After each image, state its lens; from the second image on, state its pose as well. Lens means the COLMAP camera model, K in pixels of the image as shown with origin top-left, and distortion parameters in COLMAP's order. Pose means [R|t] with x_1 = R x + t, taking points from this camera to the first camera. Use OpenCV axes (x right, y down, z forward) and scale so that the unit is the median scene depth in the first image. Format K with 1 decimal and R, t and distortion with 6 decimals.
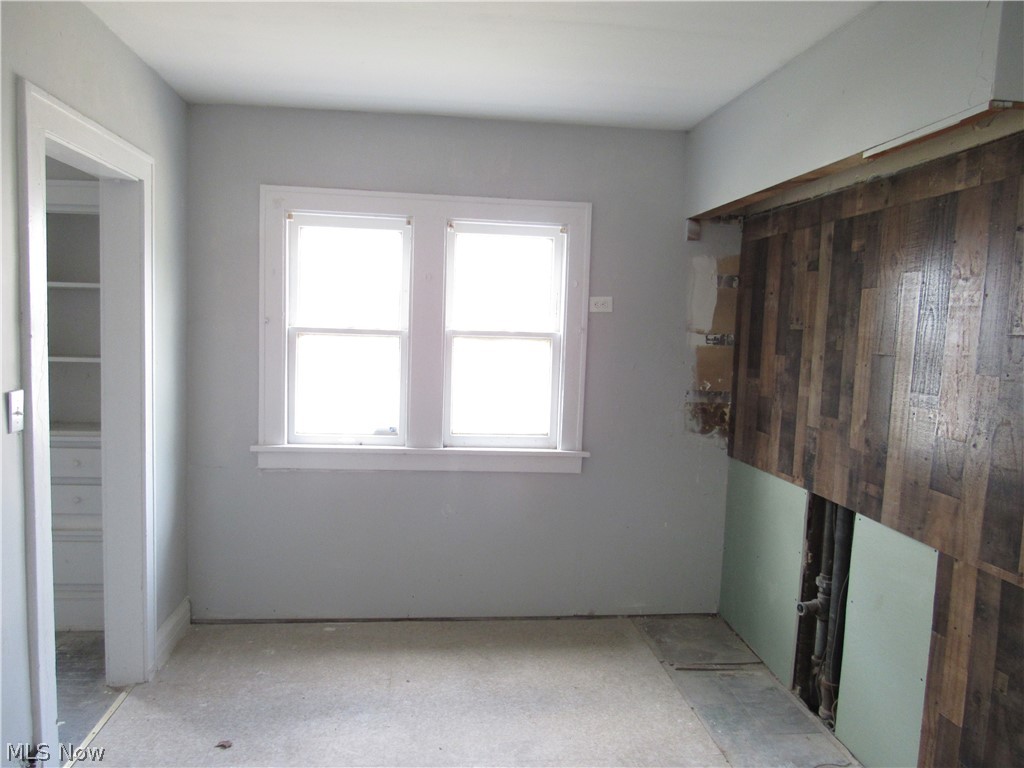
lens RADIAL K [[743.2, 0, 514.6], [0, 743.2, 388.0], [0, 0, 1]] dist [-0.016823, 0.005323]
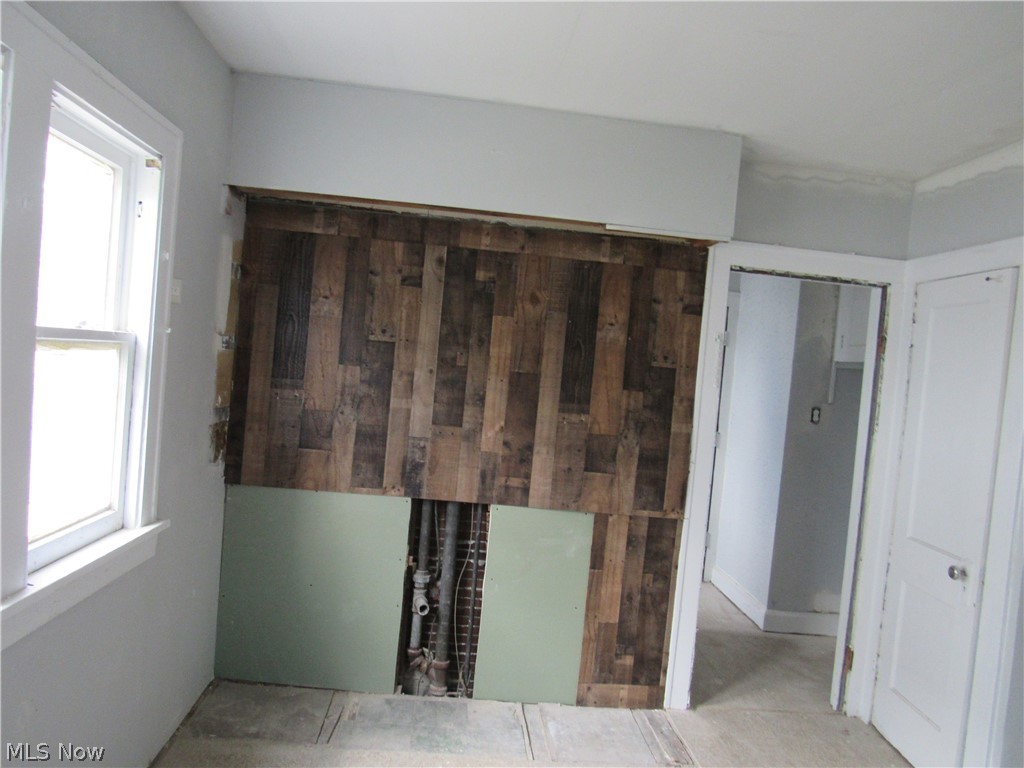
lens RADIAL K [[734.5, 0, 508.9], [0, 734.5, 388.9], [0, 0, 1]] dist [-0.003568, 0.004369]
pose [[0.053734, -0.070838, 0.996040, -0.683812], [-0.003214, 0.997463, 0.071112, -0.098236], [-0.998550, -0.007023, 0.053370, 0.893605]]
